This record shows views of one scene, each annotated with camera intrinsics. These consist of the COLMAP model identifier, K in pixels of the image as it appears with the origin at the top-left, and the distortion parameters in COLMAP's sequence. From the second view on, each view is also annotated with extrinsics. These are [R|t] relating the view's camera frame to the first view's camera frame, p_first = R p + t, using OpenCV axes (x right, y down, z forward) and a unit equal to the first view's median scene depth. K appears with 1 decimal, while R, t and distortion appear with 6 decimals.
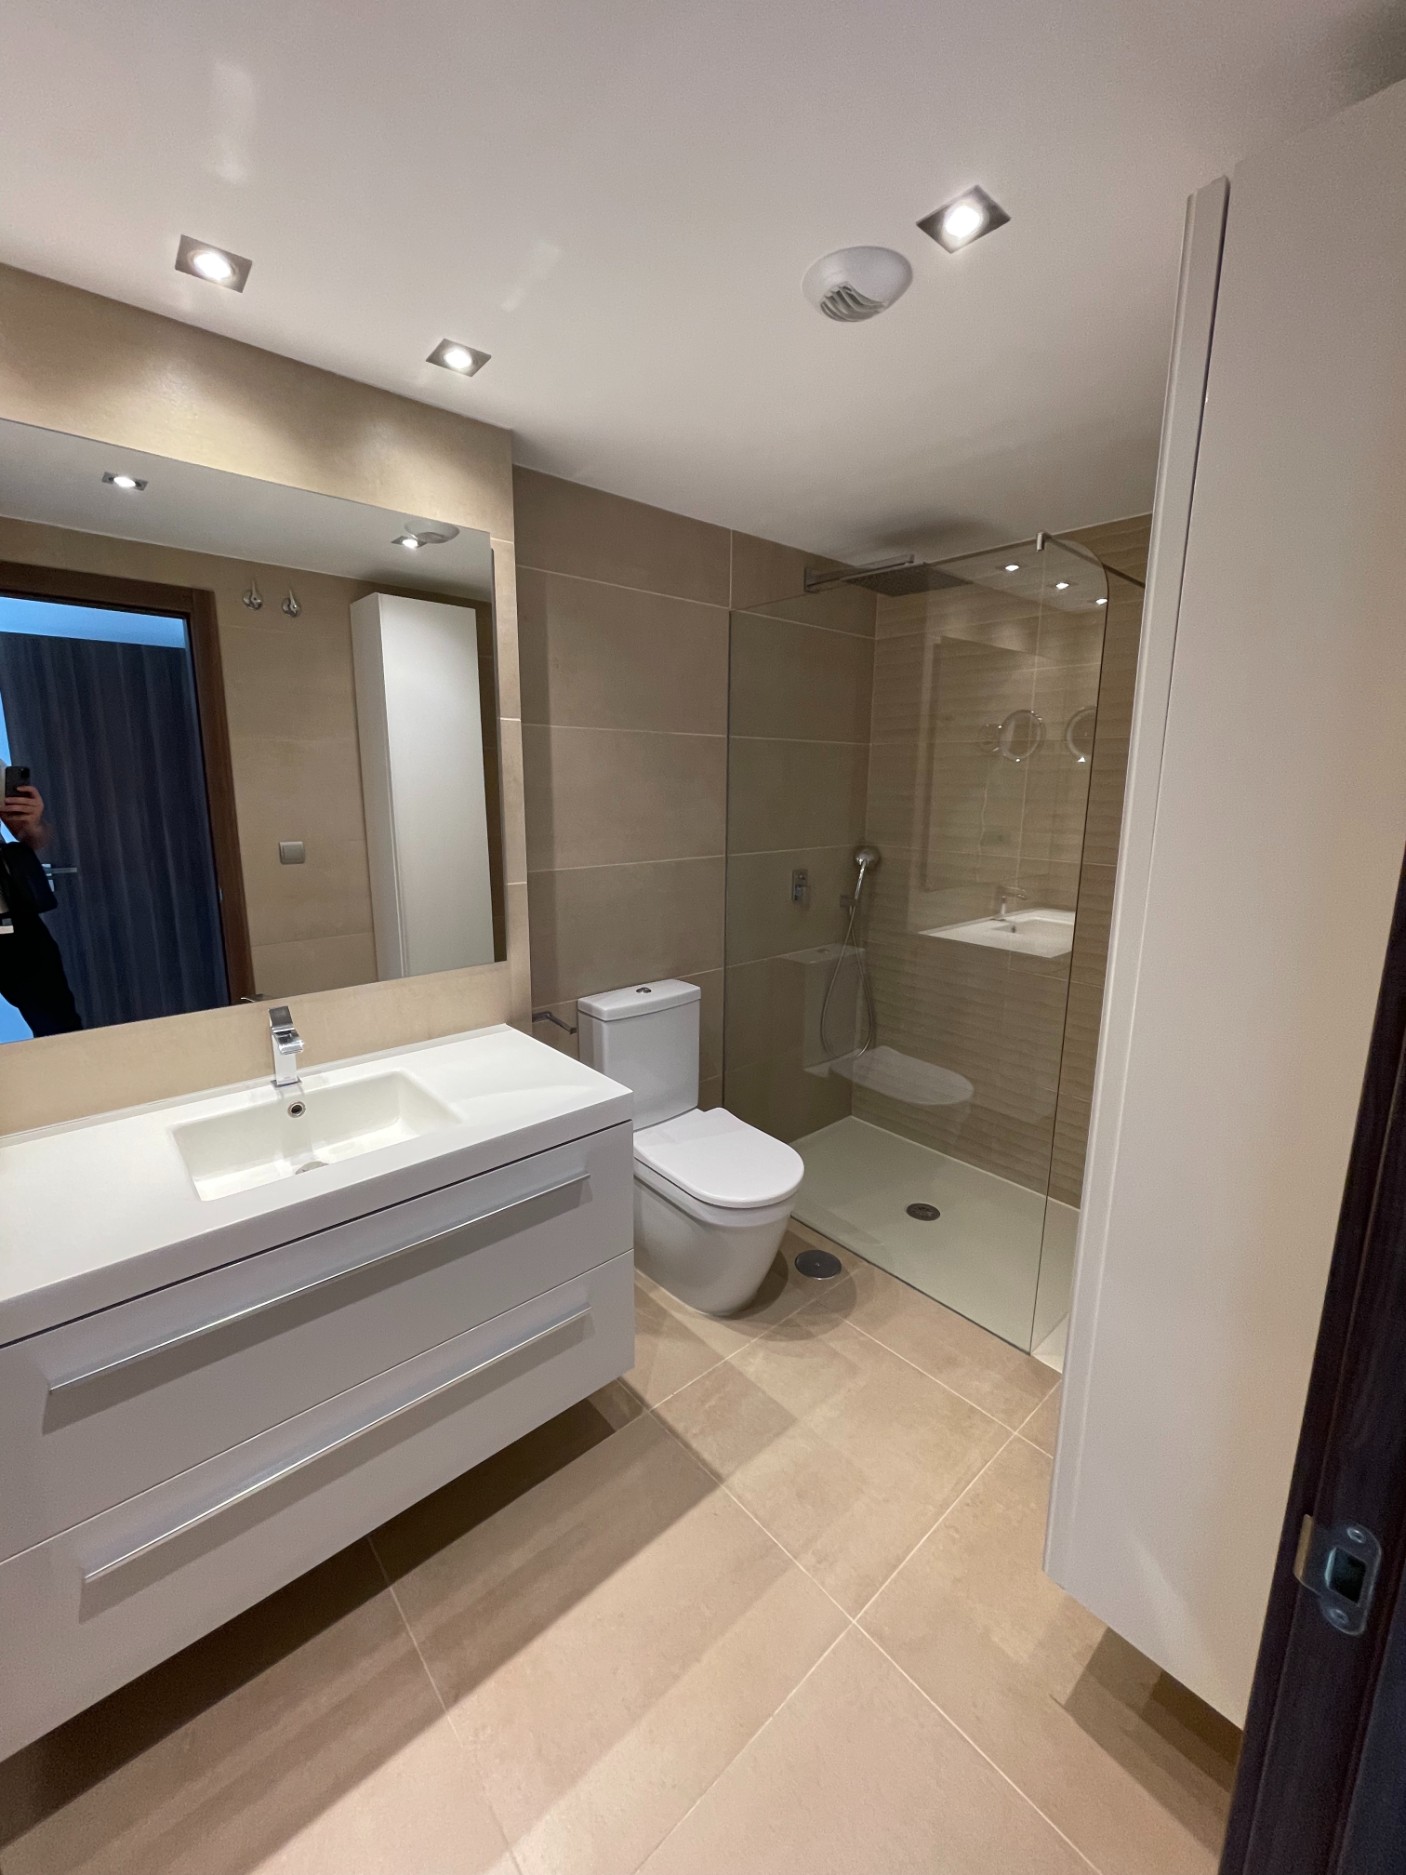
lens RADIAL K [[756.7, 0, 698.5], [0, 756.7, 920.5], [0, 0, 1]] dist [0.001885, 0.000687]
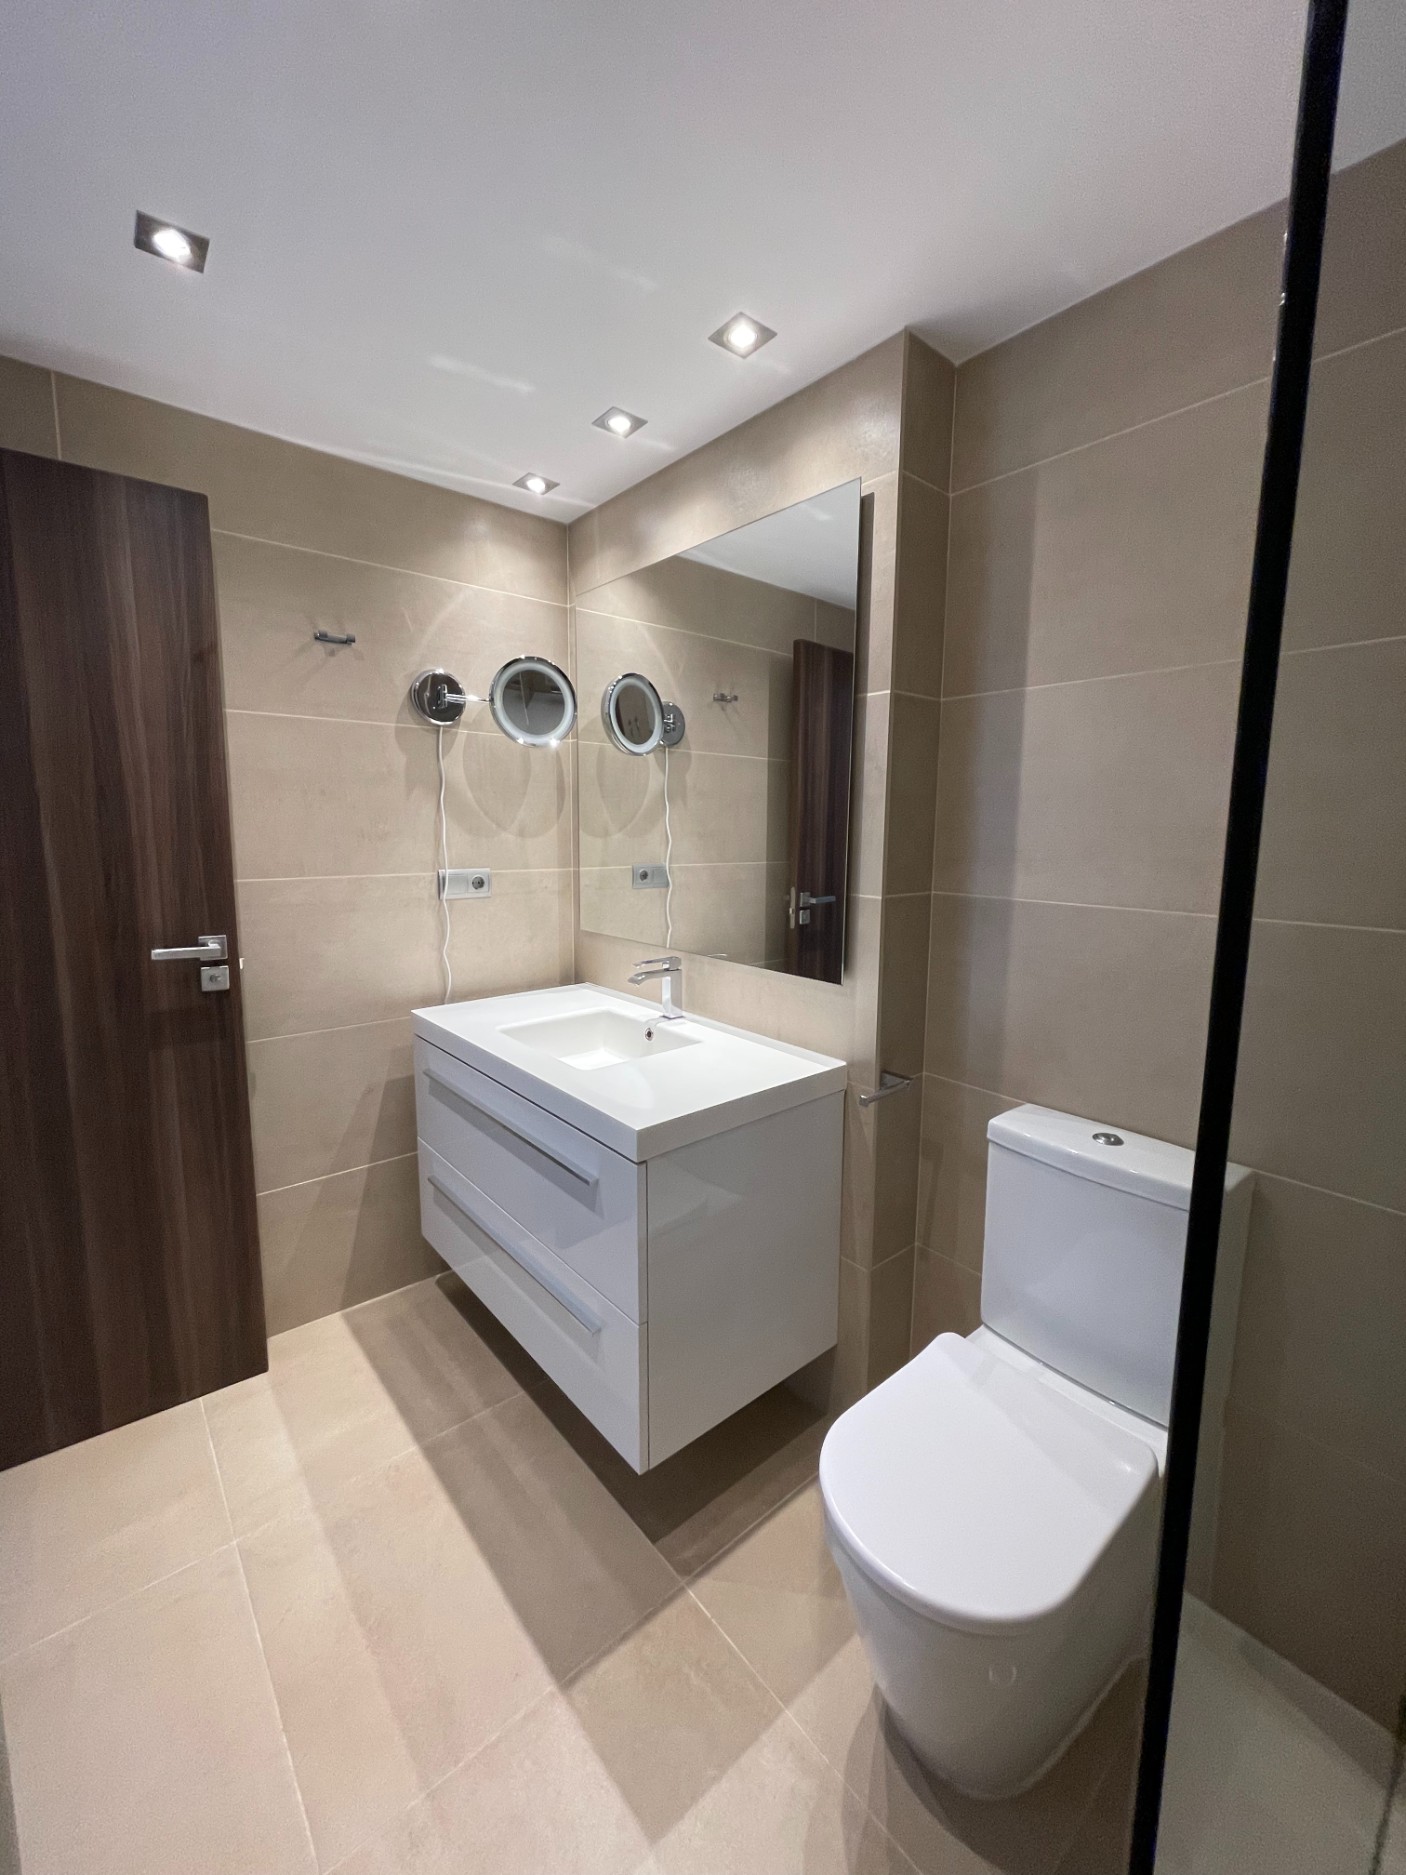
lens RADIAL K [[756.7, 0, 698.5], [0, 756.7, 920.5], [0, 0, 1]] dist [0.001885, 0.000687]
pose [[-0.015902, 0.124637, -0.992075, 0.587789], [-0.193823, 0.972996, 0.125347, -0.094073], [0.980908, 0.194280, 0.008685, 0.856001]]
